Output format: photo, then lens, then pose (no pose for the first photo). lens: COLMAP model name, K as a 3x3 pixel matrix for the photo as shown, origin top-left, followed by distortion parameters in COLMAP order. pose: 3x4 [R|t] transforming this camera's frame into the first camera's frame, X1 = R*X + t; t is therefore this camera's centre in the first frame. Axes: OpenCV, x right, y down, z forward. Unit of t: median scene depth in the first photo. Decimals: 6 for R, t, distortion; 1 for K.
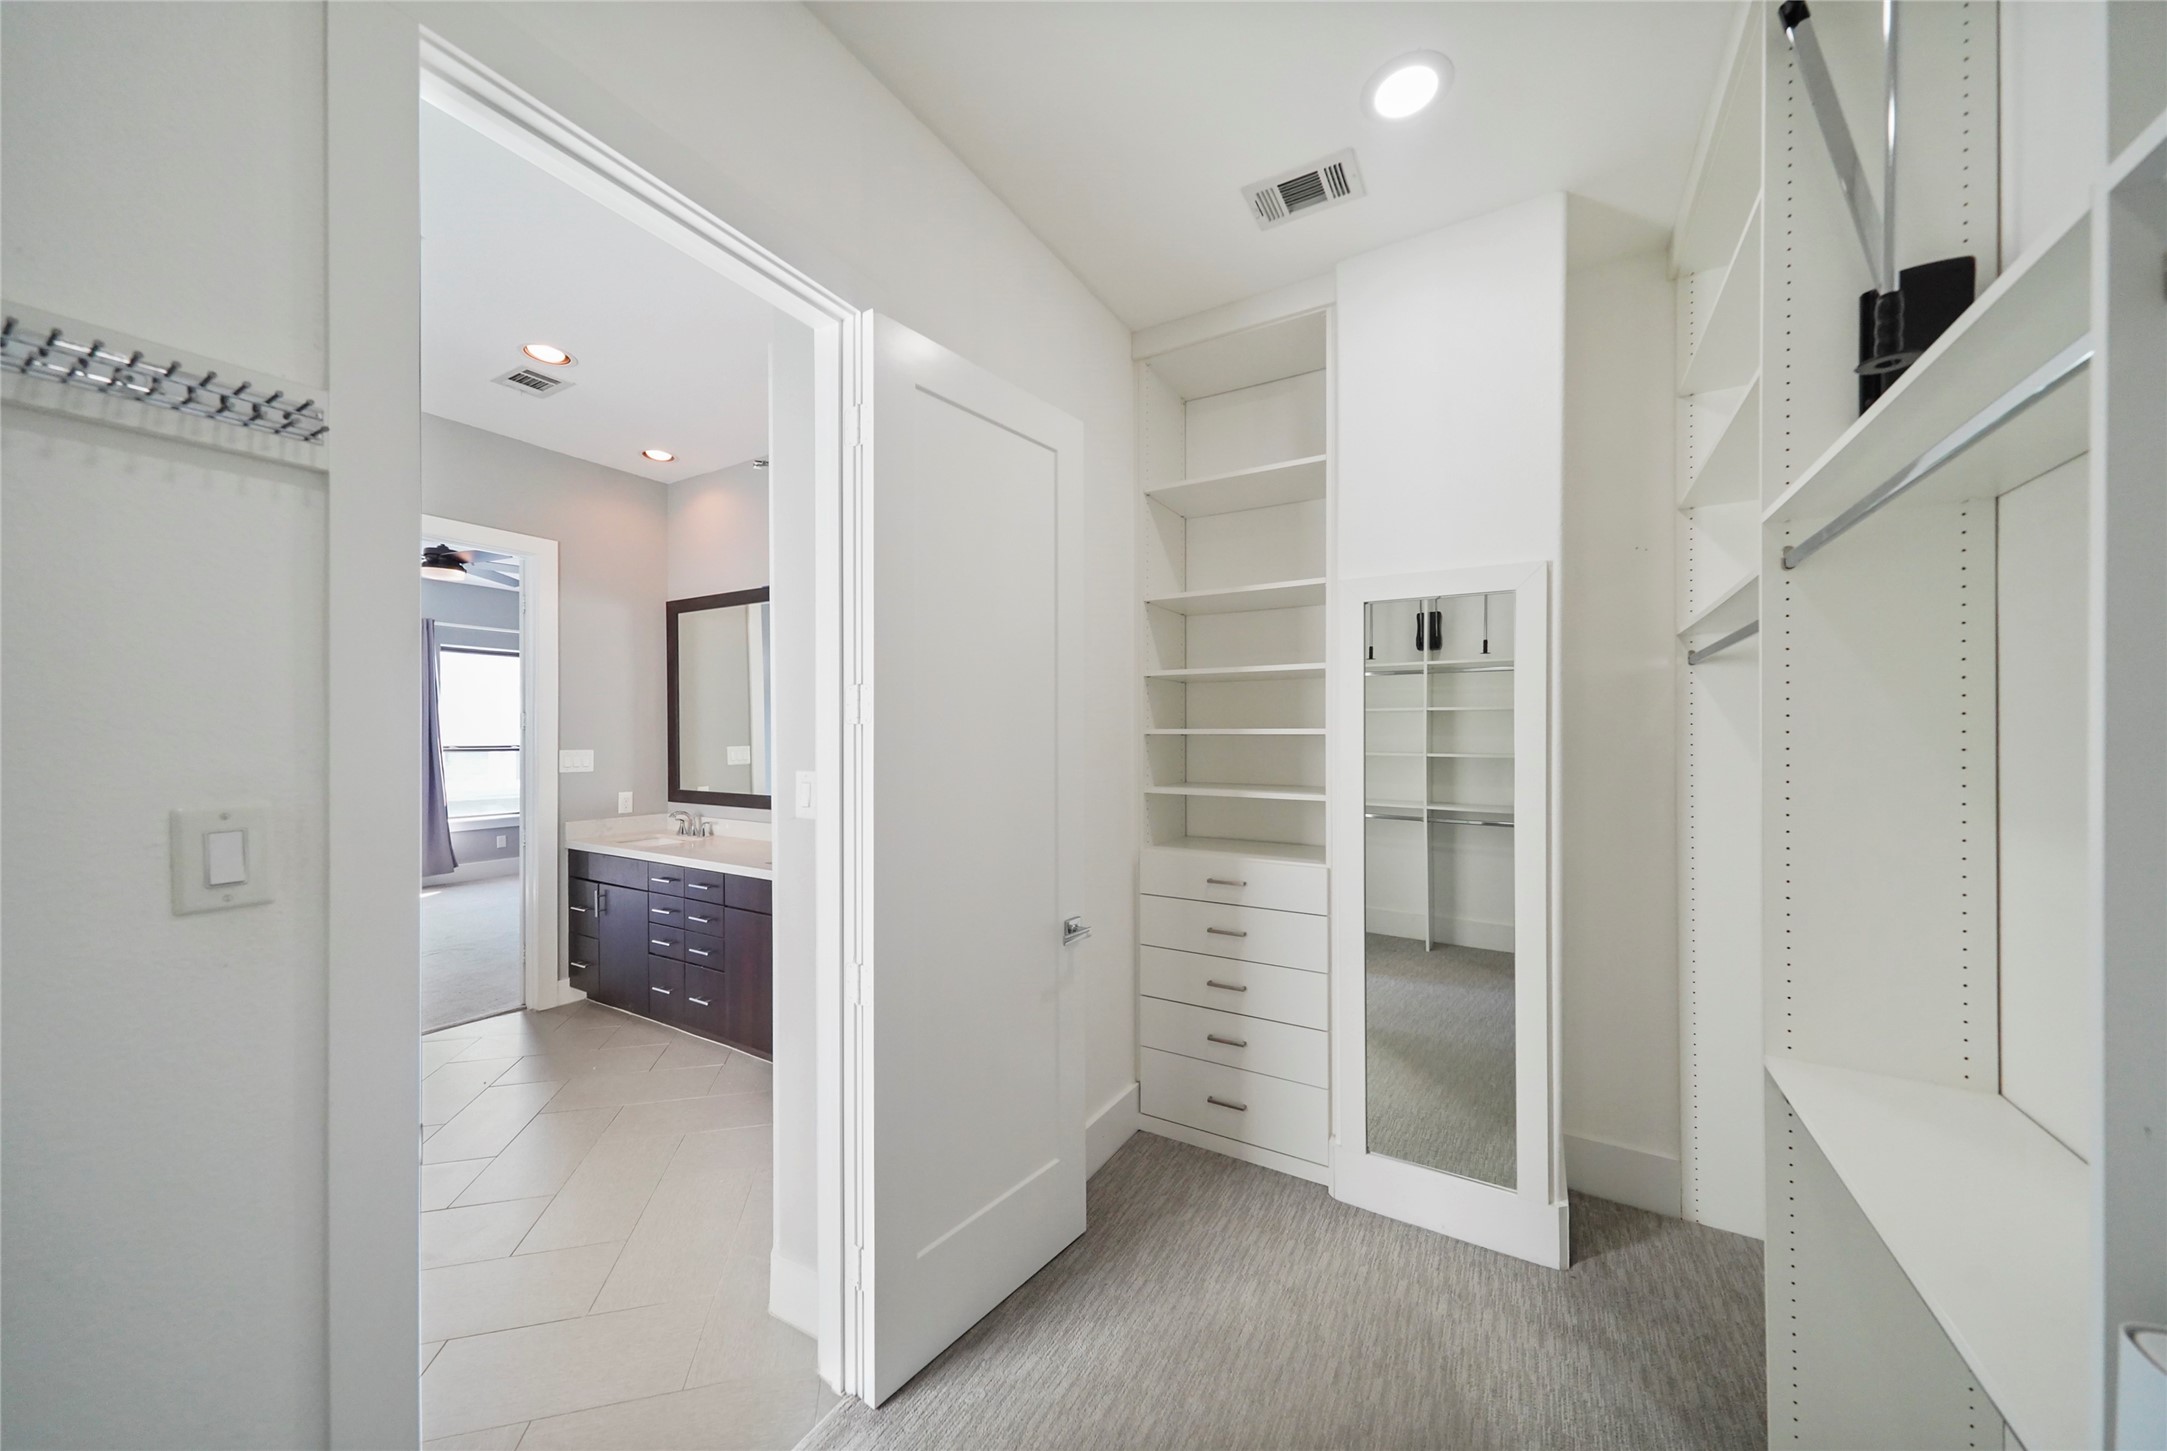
lens RADIAL K [[756.3, 0, 1081.4], [0, 756.3, 740.7], [0, 0, 1]] dist [0.012307, 0.000039]
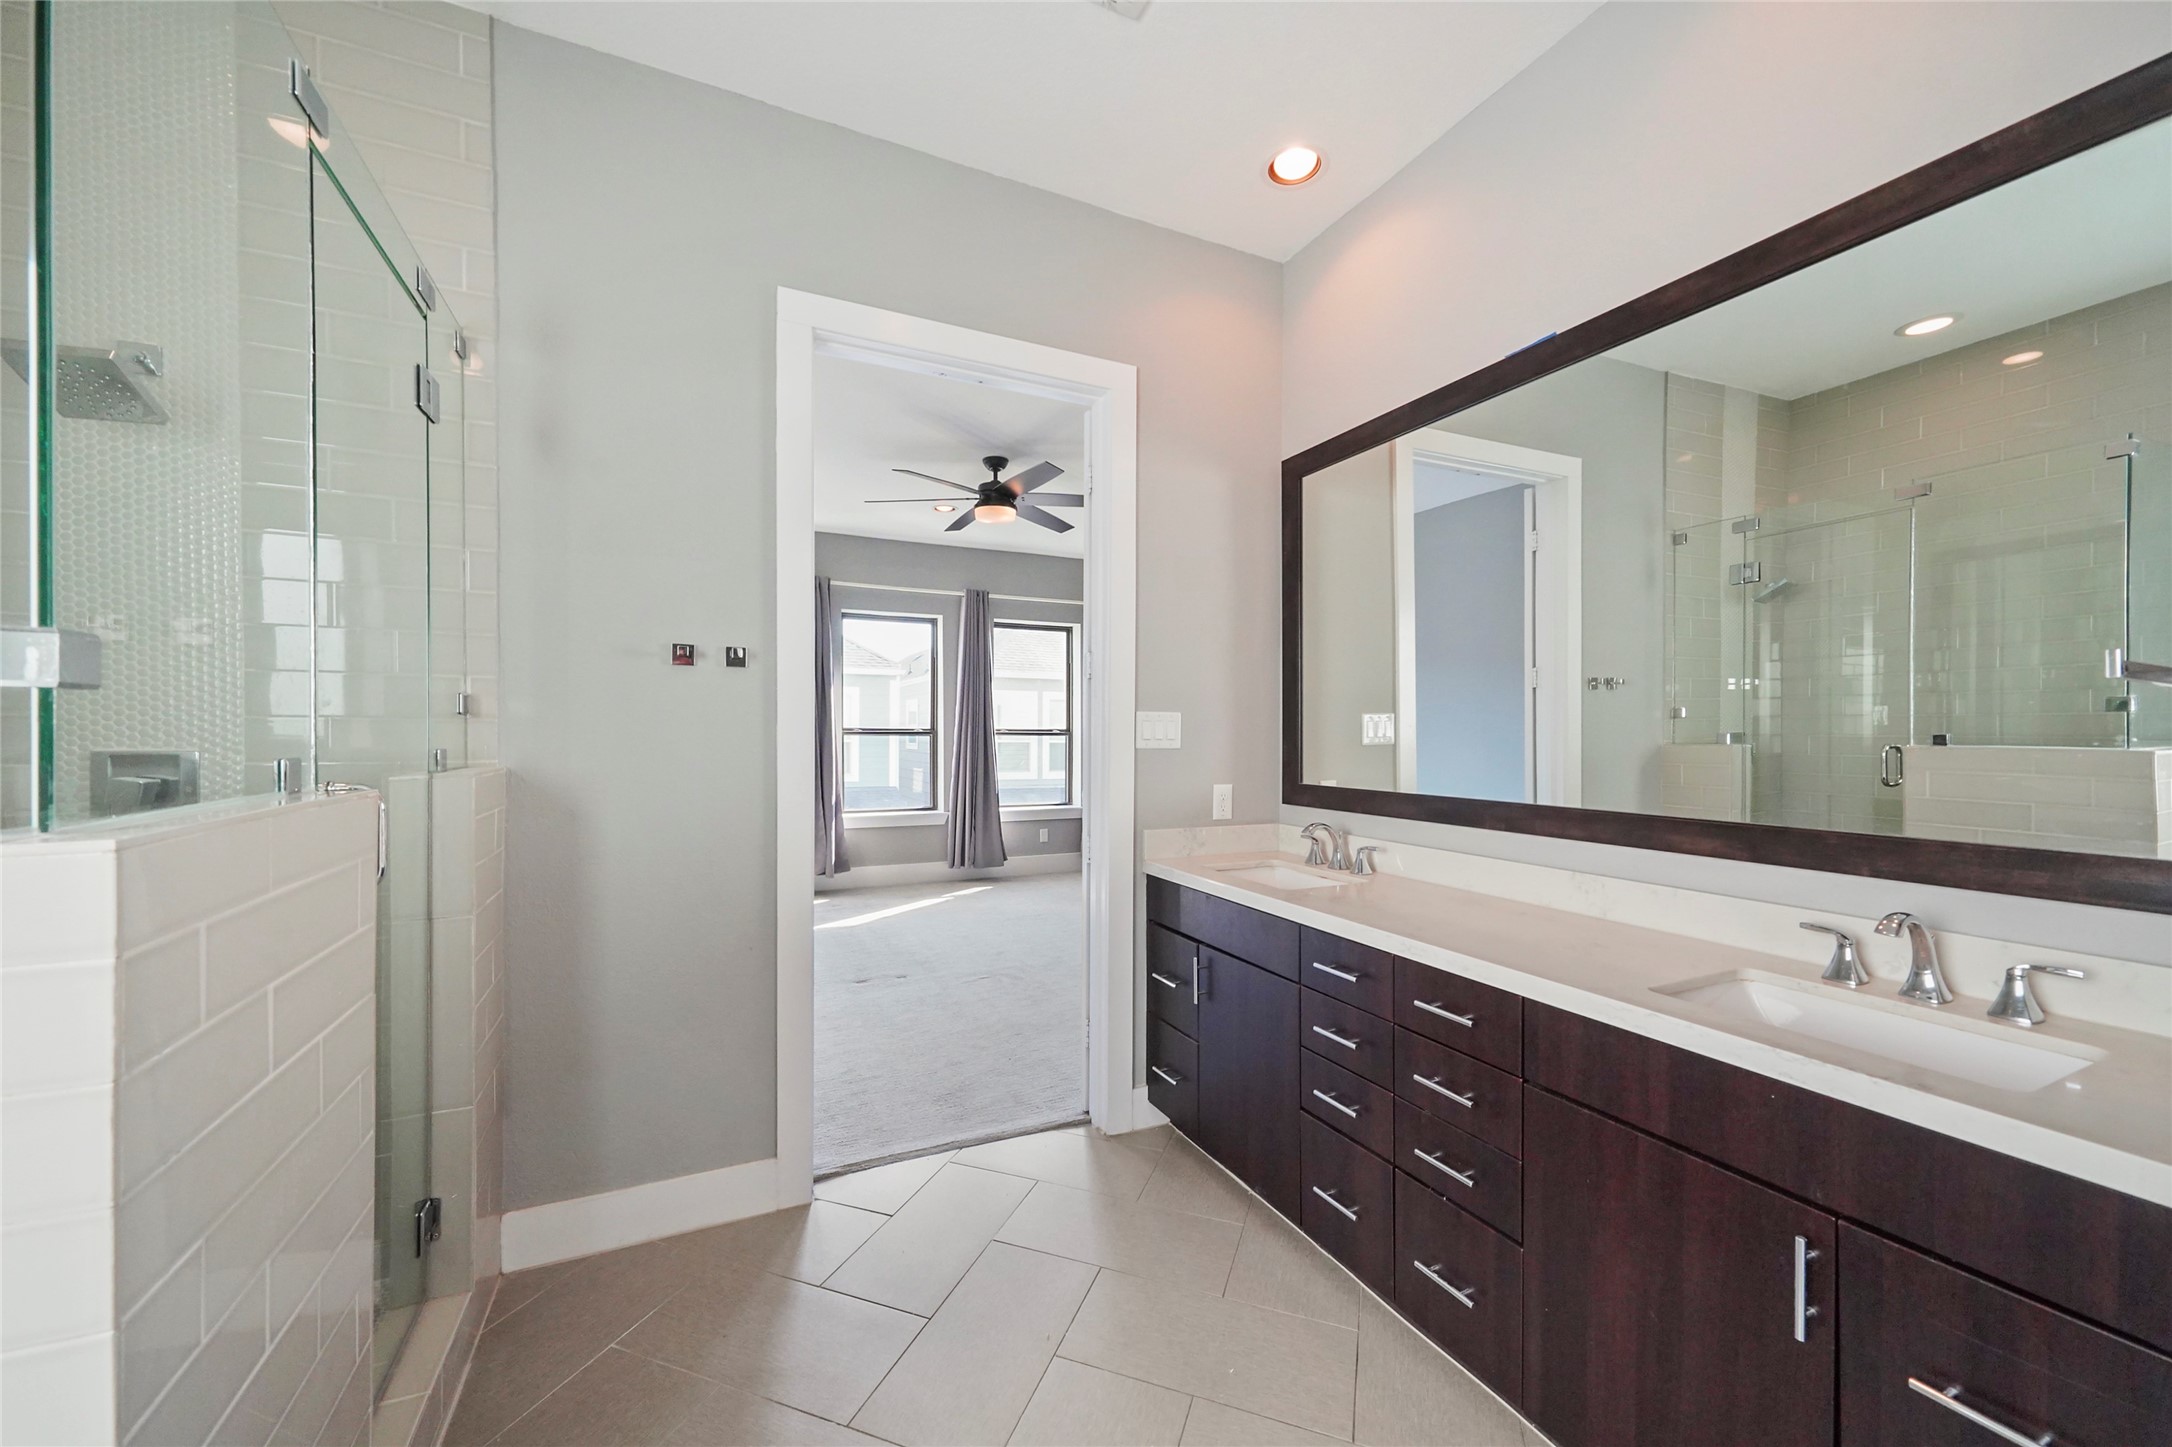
lens RADIAL K [[840.2, 0, 1089.8], [0, 840.2, 734.5], [0, 0, 1]] dist [-0.000068, 0.000054]
pose [[0.831135, 0.000225, -0.556071, -0.328139], [-0.003670, 0.999980, -0.005081, 0.032781], [0.556059, 0.006264, 0.831119, 0.403398]]
